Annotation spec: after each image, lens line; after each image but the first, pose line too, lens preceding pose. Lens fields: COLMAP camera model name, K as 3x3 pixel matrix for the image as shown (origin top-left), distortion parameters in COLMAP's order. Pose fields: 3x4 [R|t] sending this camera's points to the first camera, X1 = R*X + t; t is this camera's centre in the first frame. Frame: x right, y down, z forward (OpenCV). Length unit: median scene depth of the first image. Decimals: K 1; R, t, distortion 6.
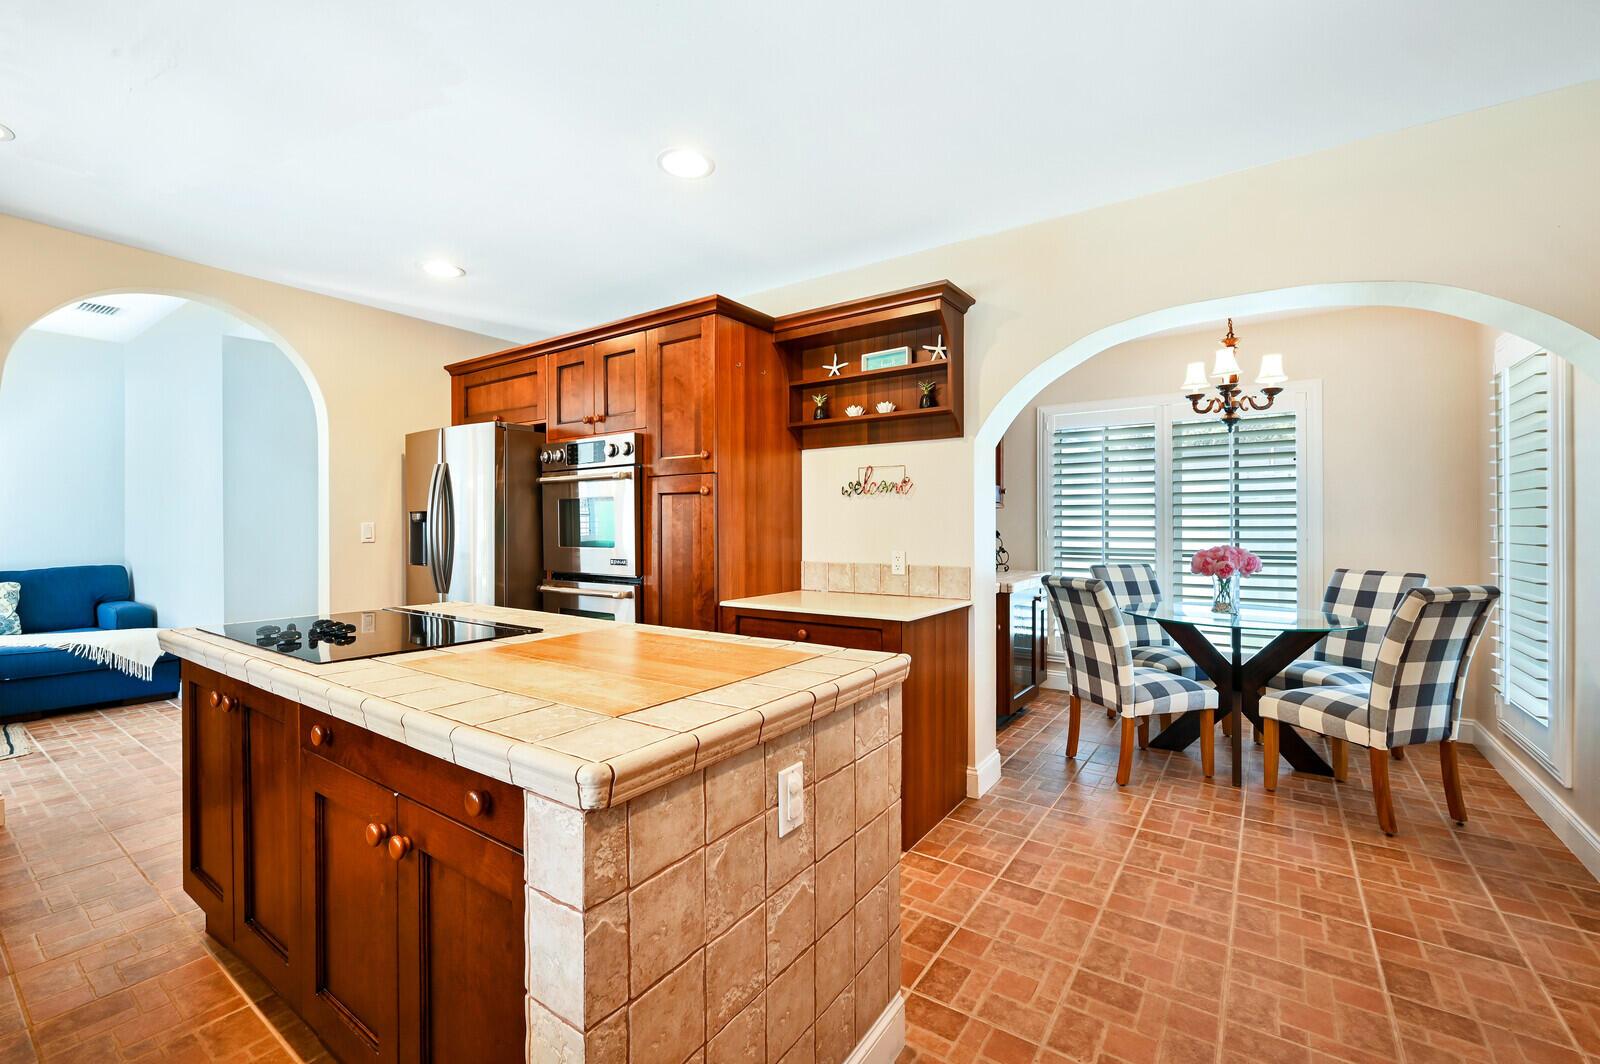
lens RADIAL K [[674.4, 0, 801.7], [0, 674.4, 527.1], [0, 0, 1]] dist [-0.000400, -0.000200]
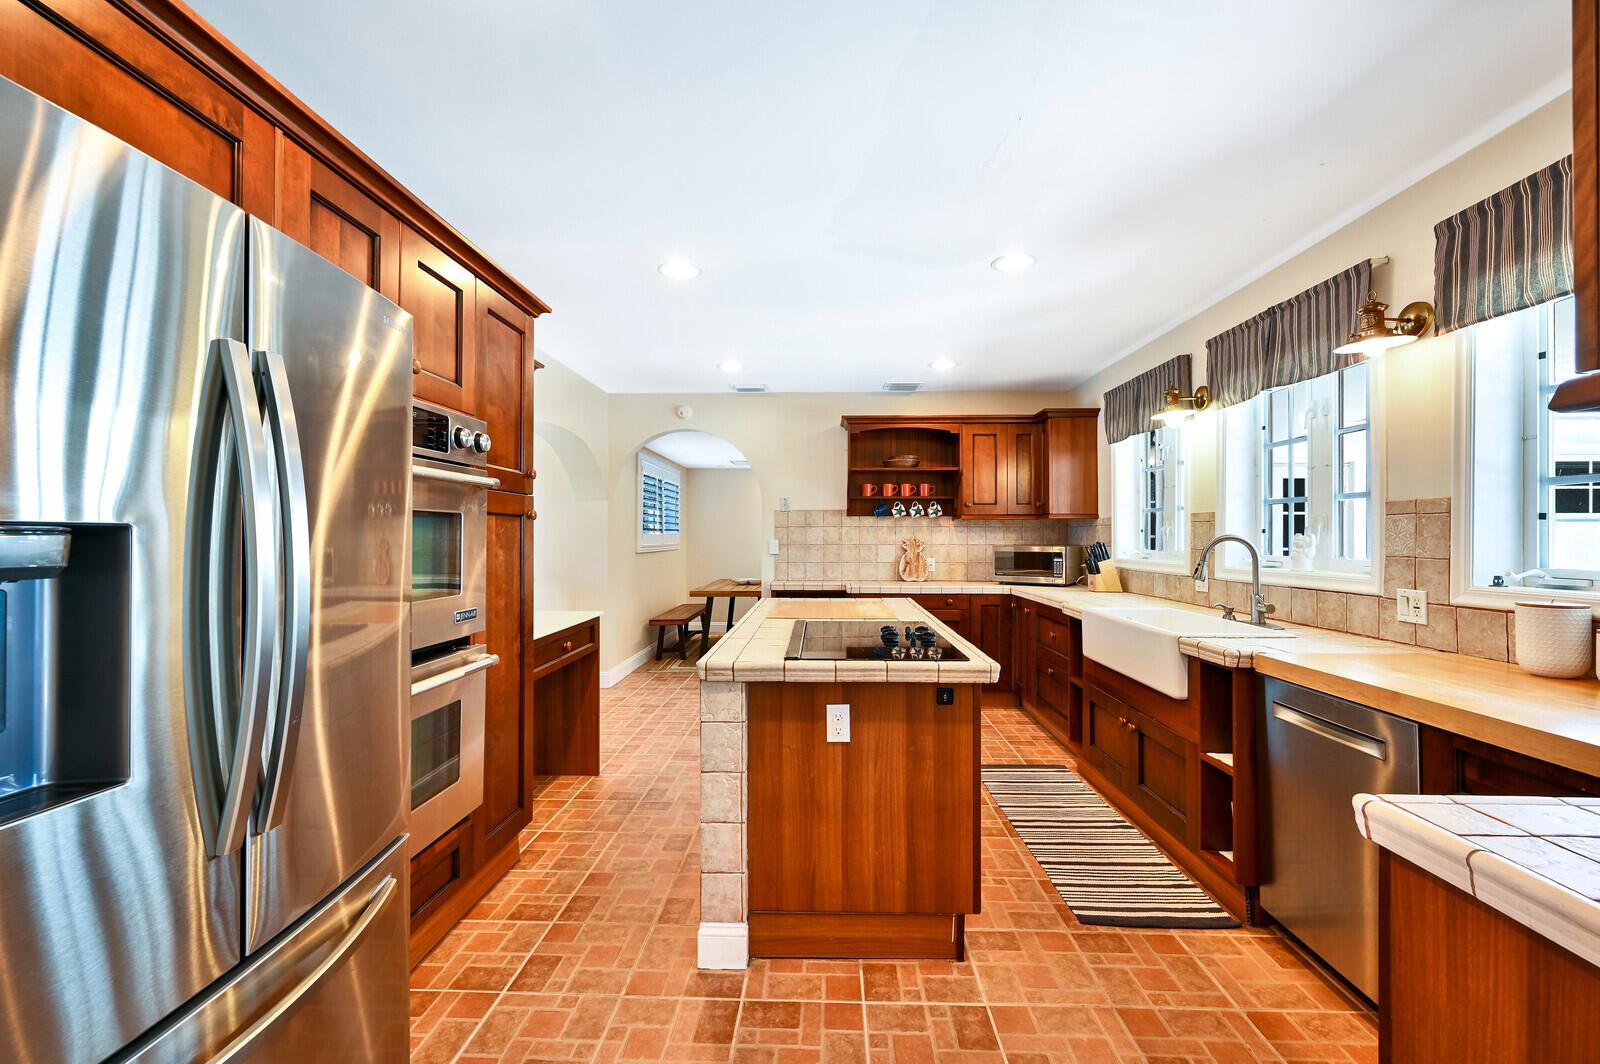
lens RADIAL K [[665.8, 0, 805.3], [0, 665.8, 543.1], [0, 0, 1]] dist [-0.003666, -0.000353]
pose [[-0.551057, -0.005139, 0.834452, -1.569415], [0.005175, 0.999941, 0.009576, -0.033192], [-0.834451, 0.009595, -0.550998, 1.733504]]
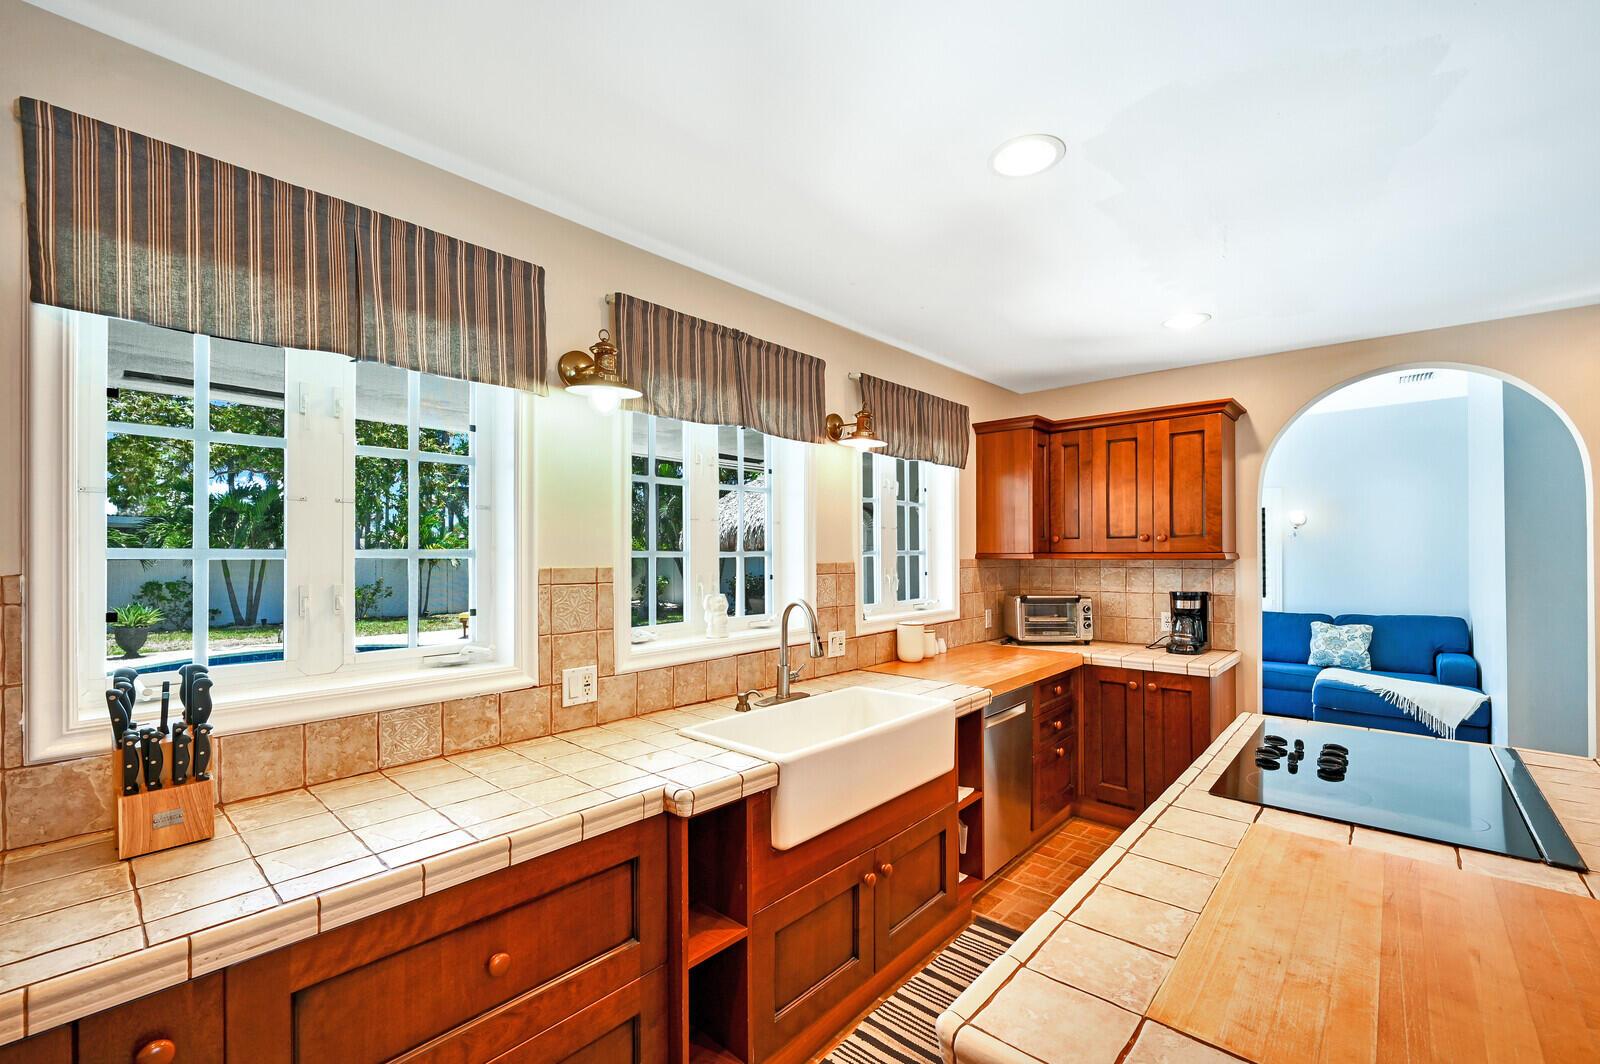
lens RADIAL K [[665.8, 0, 805.3], [0, 665.8, 543.1], [0, 0, 1]] dist [-0.003666, -0.000353]
pose [[-0.120339, -0.008990, -0.992692, 0.267693], [-0.002474, 0.999959, -0.008756, -0.121280], [0.992730, 0.001402, -0.120356, 0.380987]]
